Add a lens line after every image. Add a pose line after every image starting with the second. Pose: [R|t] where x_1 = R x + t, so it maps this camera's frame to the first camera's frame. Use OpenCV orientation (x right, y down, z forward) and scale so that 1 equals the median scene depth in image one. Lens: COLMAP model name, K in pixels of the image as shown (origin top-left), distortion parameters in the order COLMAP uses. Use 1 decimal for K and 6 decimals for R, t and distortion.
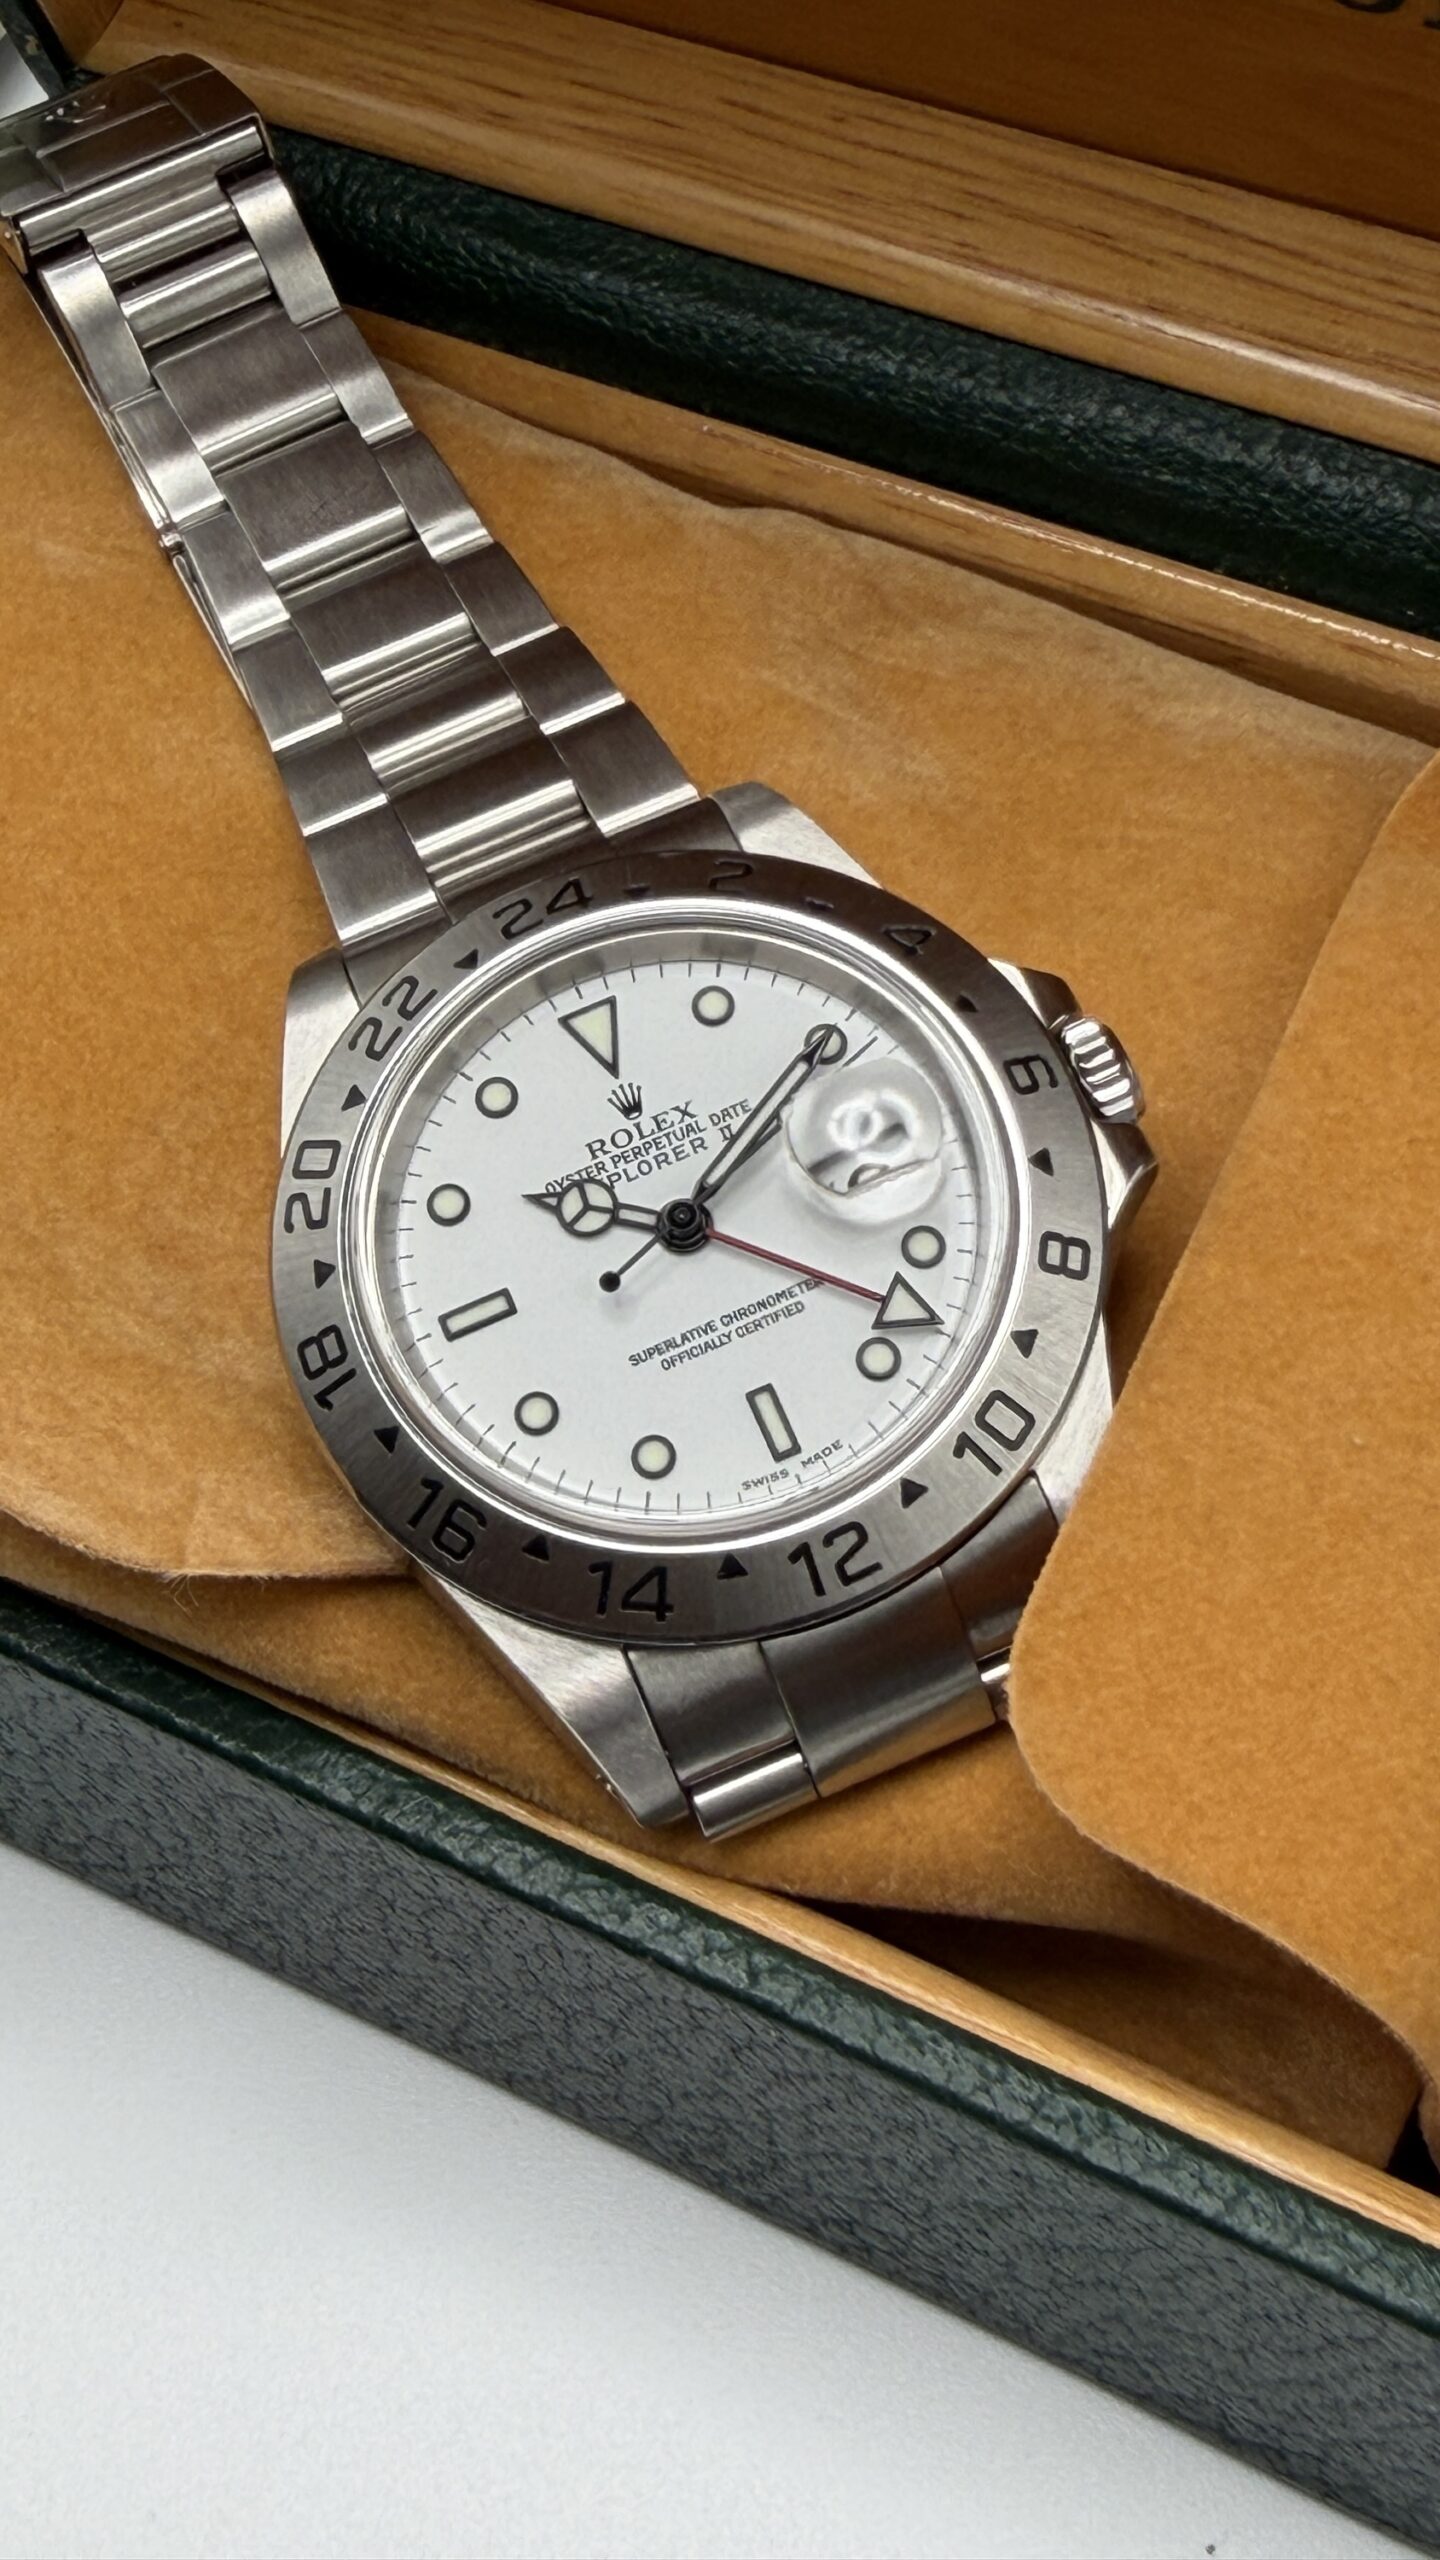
lens RADIAL K [[3195.1, 0, 729.5], [0, 3195.1, 1267.2], [0, 0, 1]] dist [-0.169136, 0.000000]
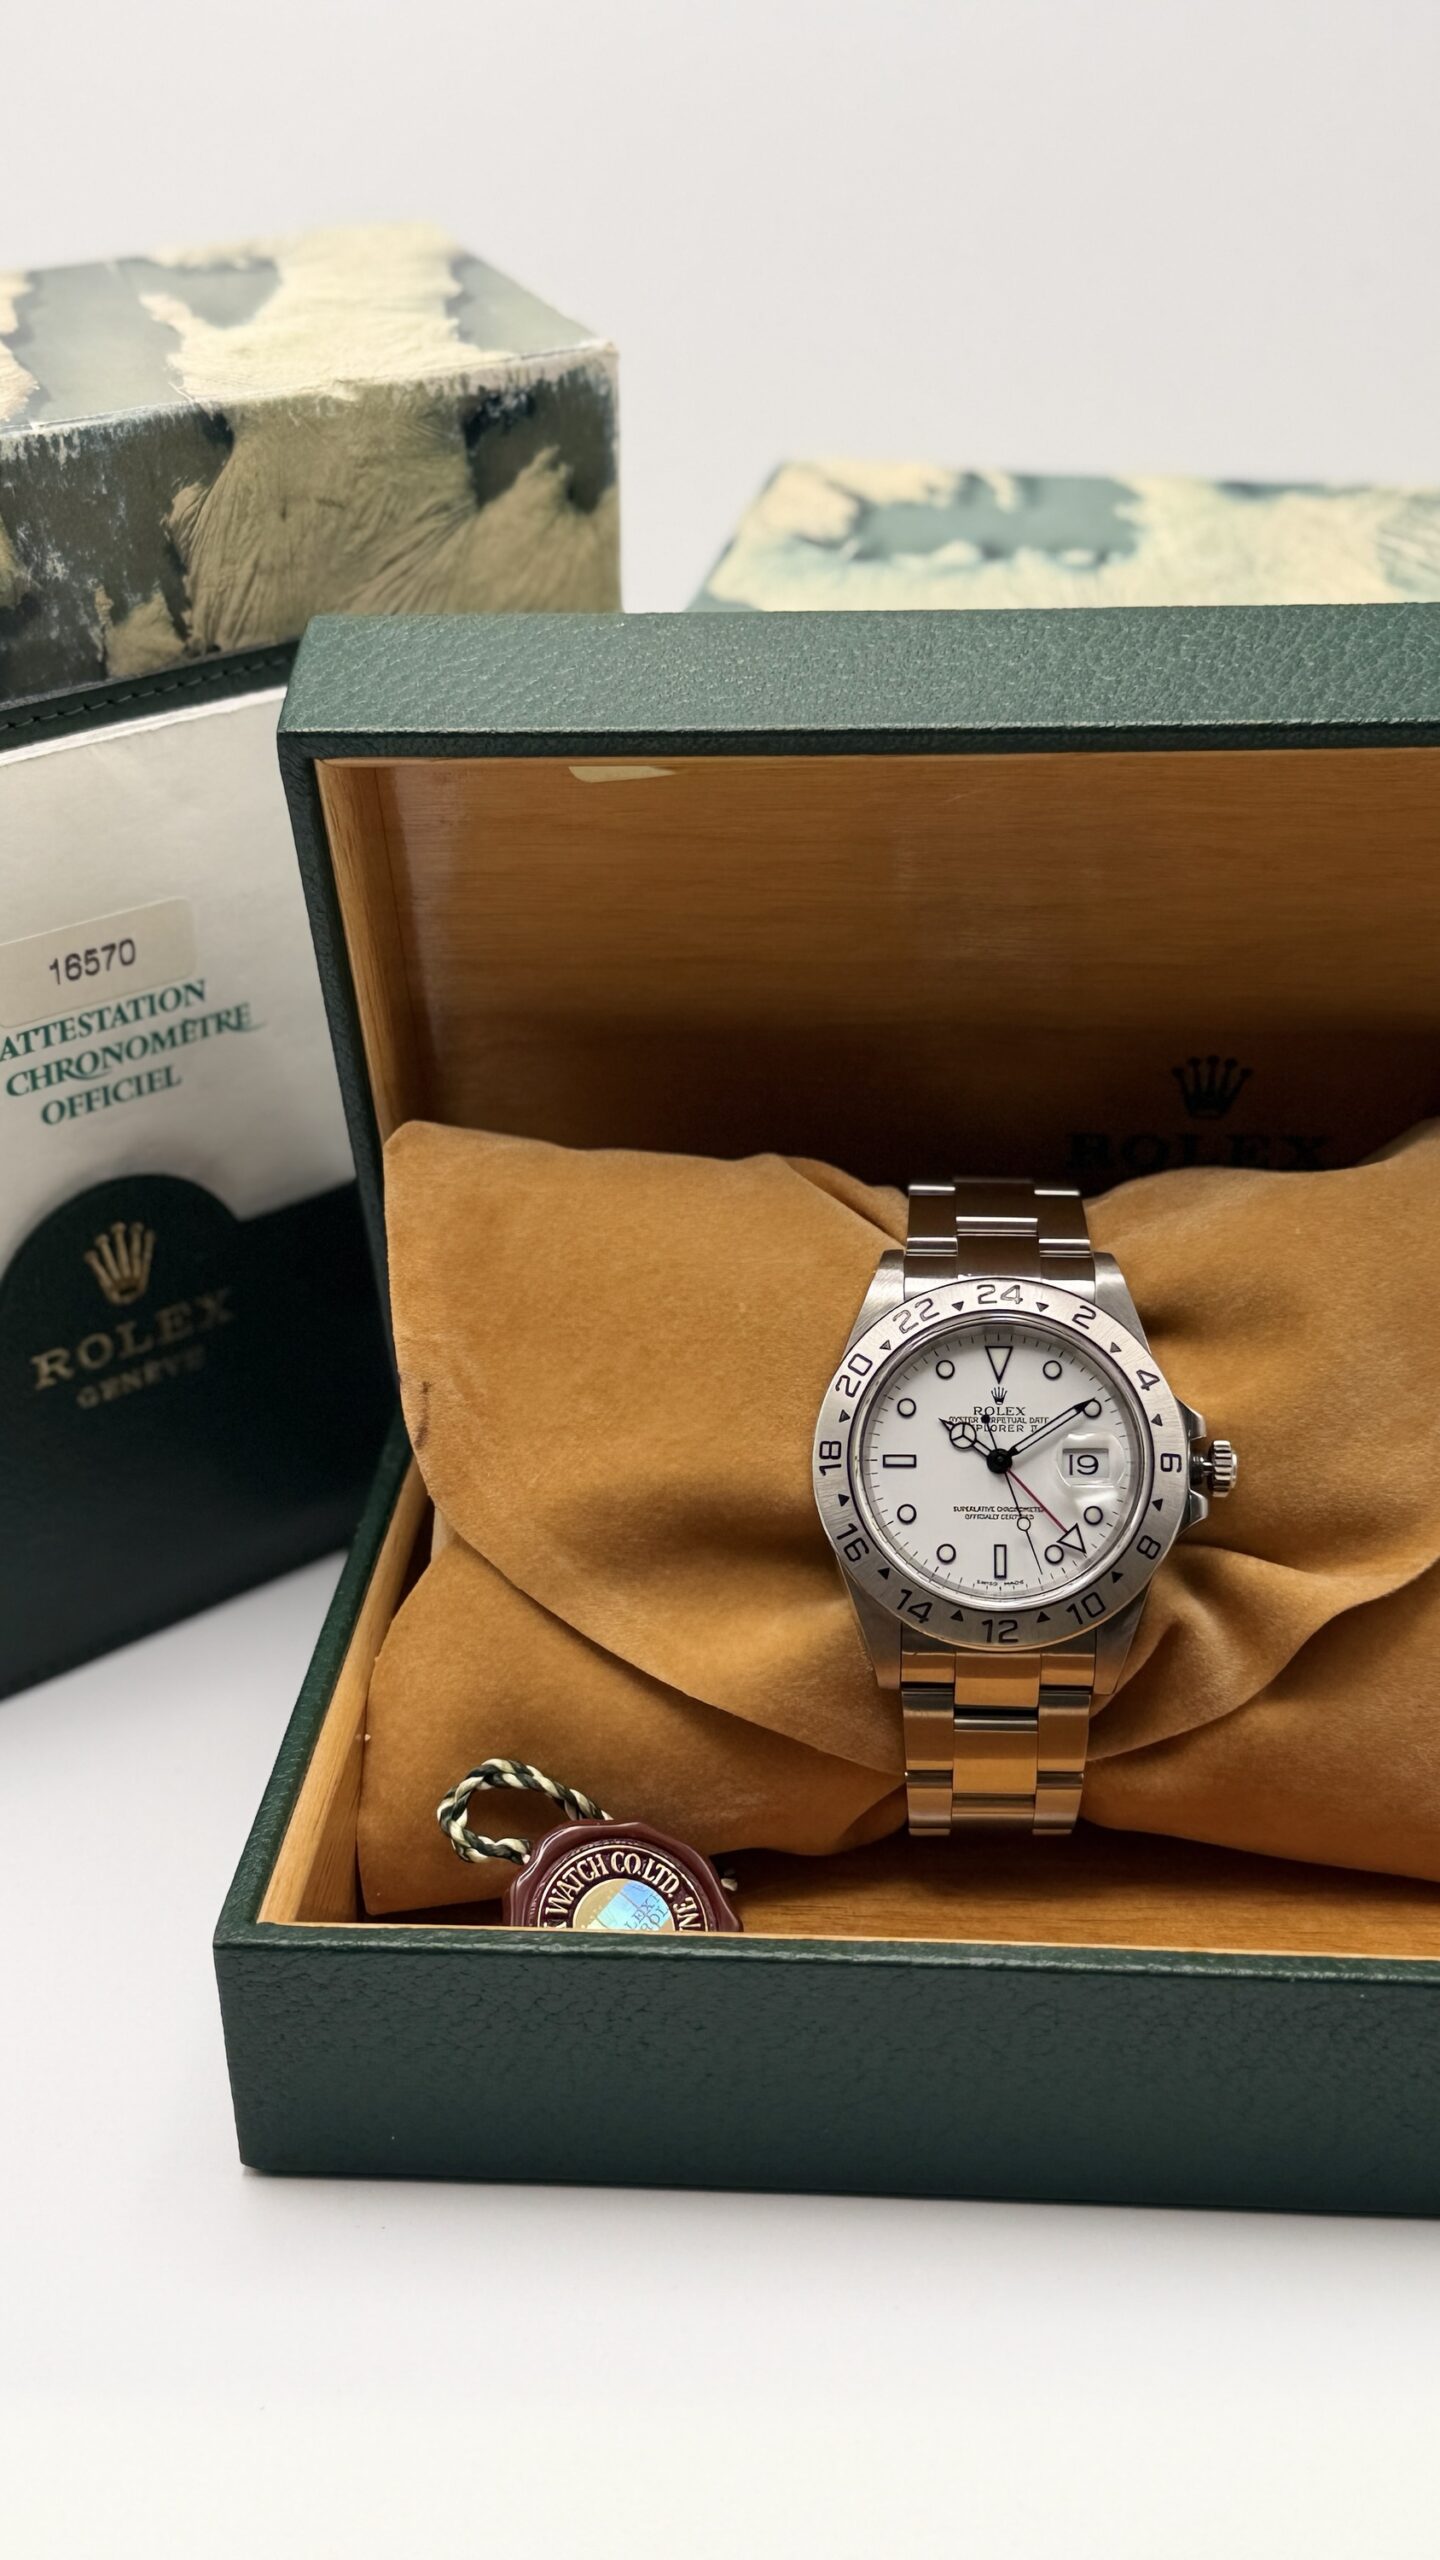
lens RADIAL K [[2991.1, 0, 683.7], [0, 2991.1, 1270.8], [0, 0, 1]] dist [0.105395, 0.000000]
pose [[0.915070, 0.400802, -0.044774, -0.176716], [-0.384584, 0.900643, 0.202329, -0.474265], [0.121419, -0.167926, 0.978294, -1.068114]]
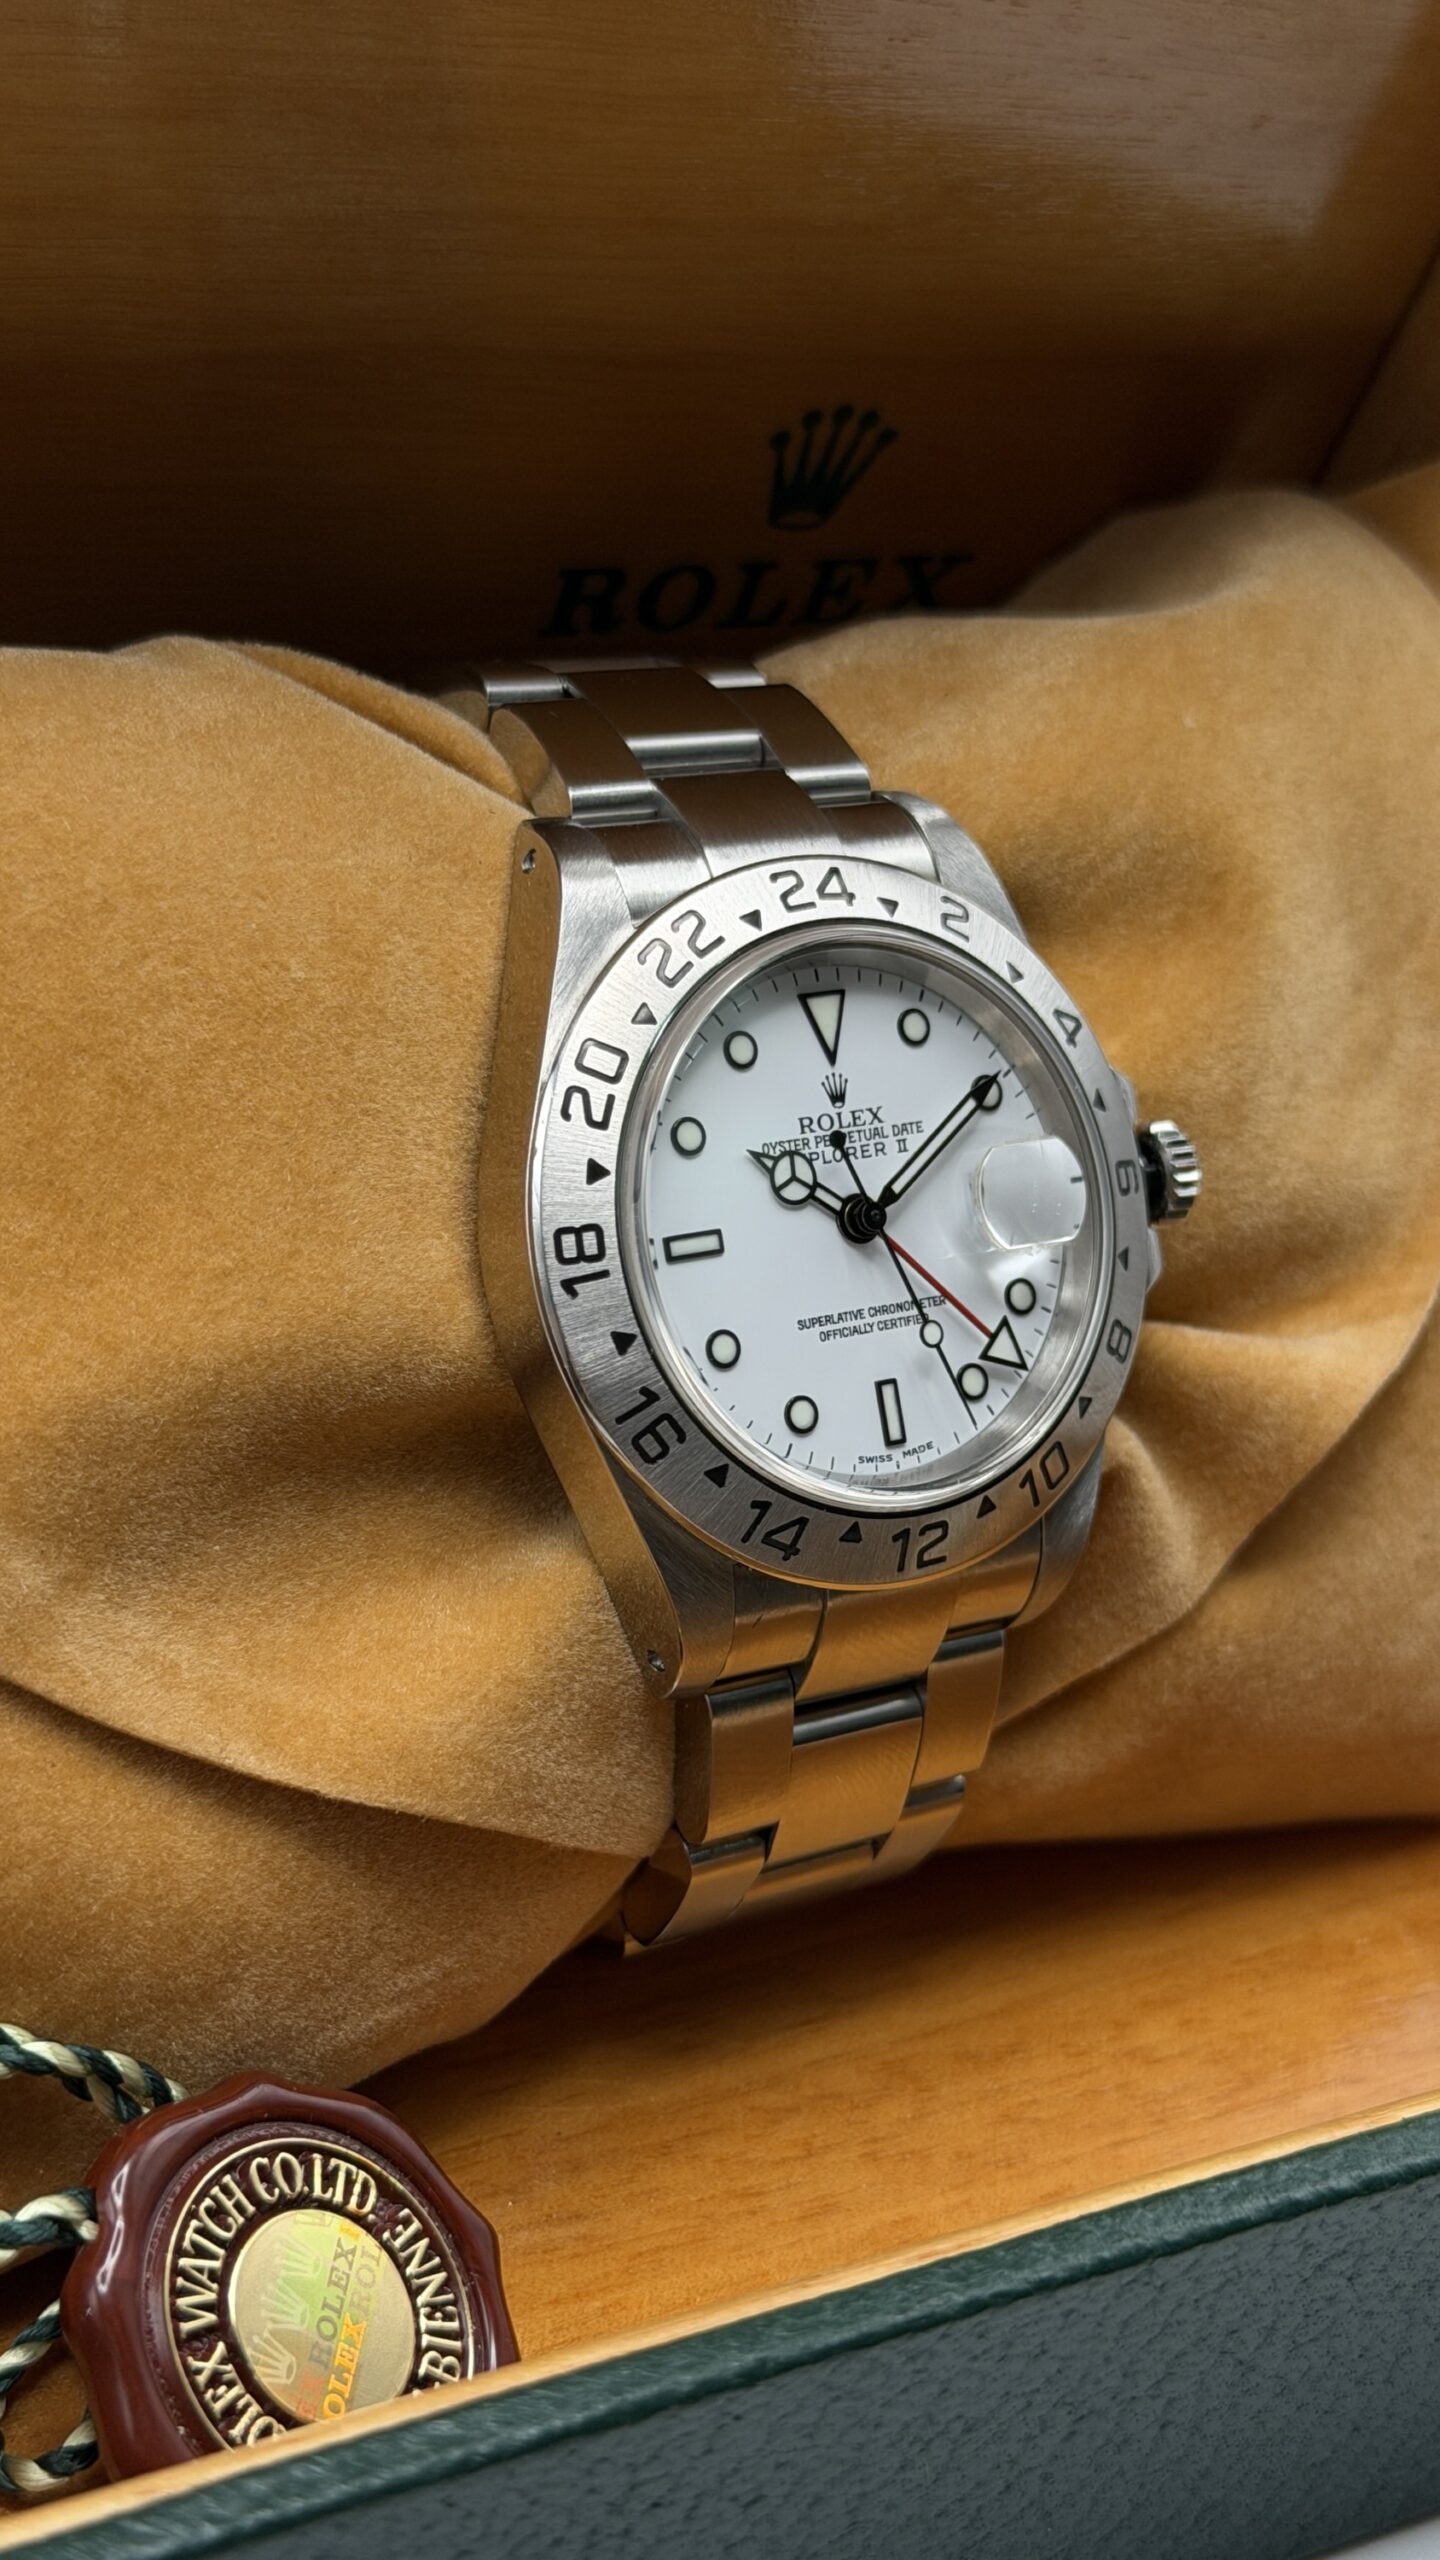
lens RADIAL K [[4059.6, 0, 701.5], [0, 4059.6, 1295.9], [0, 0, 1]] dist [0.118211, 0.000000]
pose [[0.794650, 0.262704, 0.547282, -0.843290], [-0.358923, 0.930385, 0.074554, -0.075088], [-0.489597, -0.255676, 0.833621, -0.189088]]
